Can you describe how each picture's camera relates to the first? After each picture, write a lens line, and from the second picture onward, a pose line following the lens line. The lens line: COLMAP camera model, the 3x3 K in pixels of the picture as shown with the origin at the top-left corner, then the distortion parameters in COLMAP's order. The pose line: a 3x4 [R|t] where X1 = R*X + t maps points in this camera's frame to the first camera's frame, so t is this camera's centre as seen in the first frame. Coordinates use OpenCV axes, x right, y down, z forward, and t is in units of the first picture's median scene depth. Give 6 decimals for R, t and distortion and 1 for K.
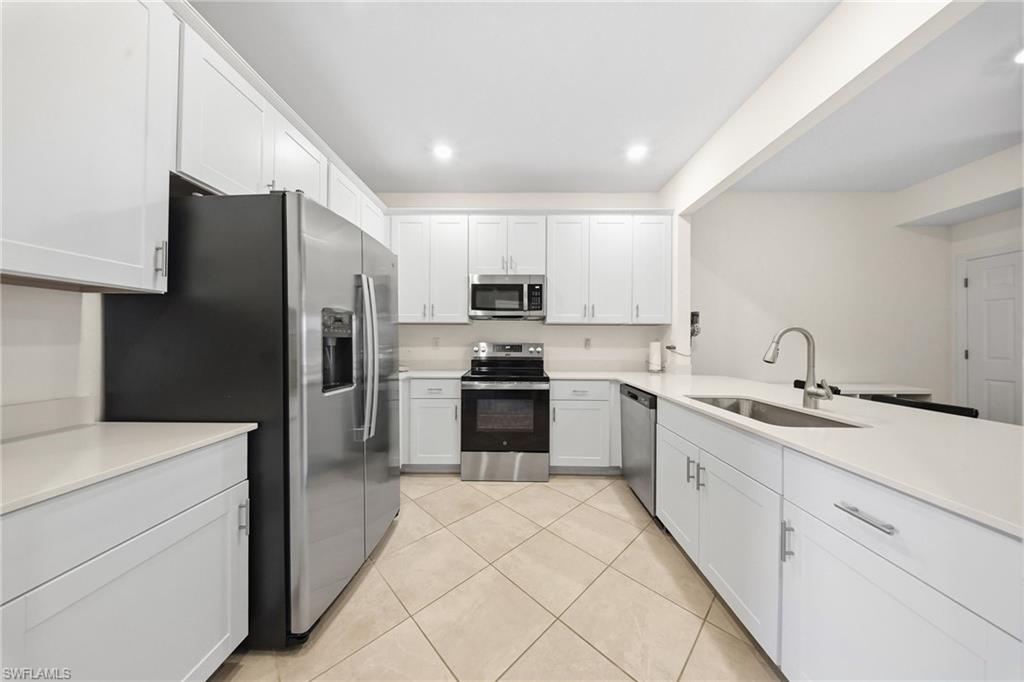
lens RADIAL K [[313.6, 0, 516.3], [0, 313.6, 336.6], [0, 0, 1]] dist [-0.000034, -0.000036]
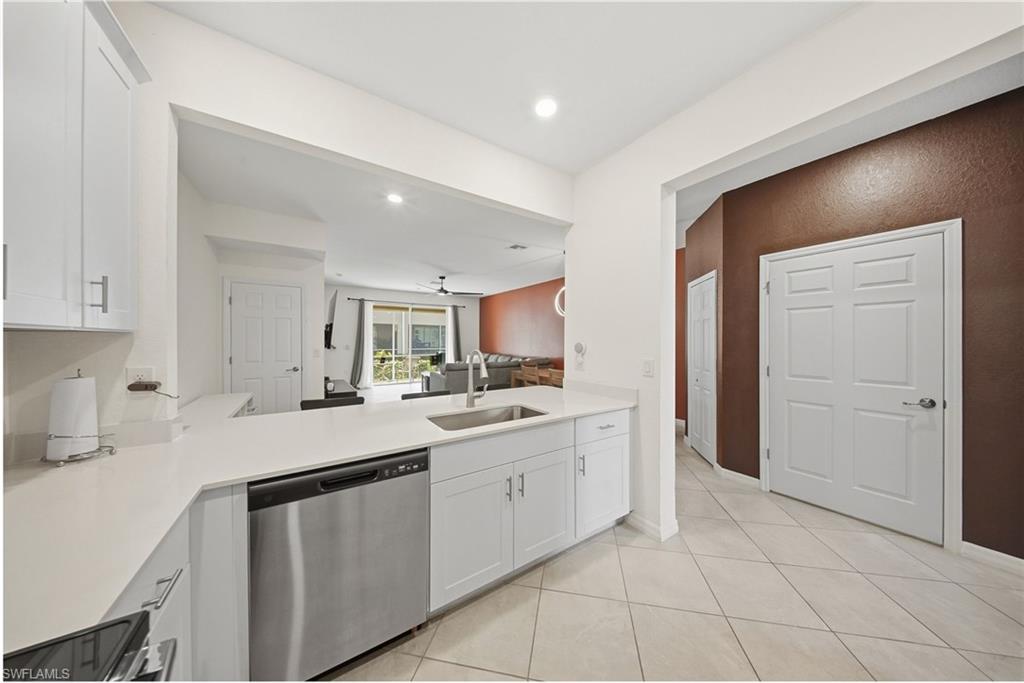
lens RADIAL K [[305.7, 0, 514.4], [0, 305.7, 341.8], [0, 0, 1]] dist [0.020087, -0.004495]
pose [[-0.561516, -0.010961, 0.827393, -0.333246], [-0.017754, 0.999842, 0.001197, -0.078685], [-0.827276, -0.014018, -0.561621, 1.685563]]
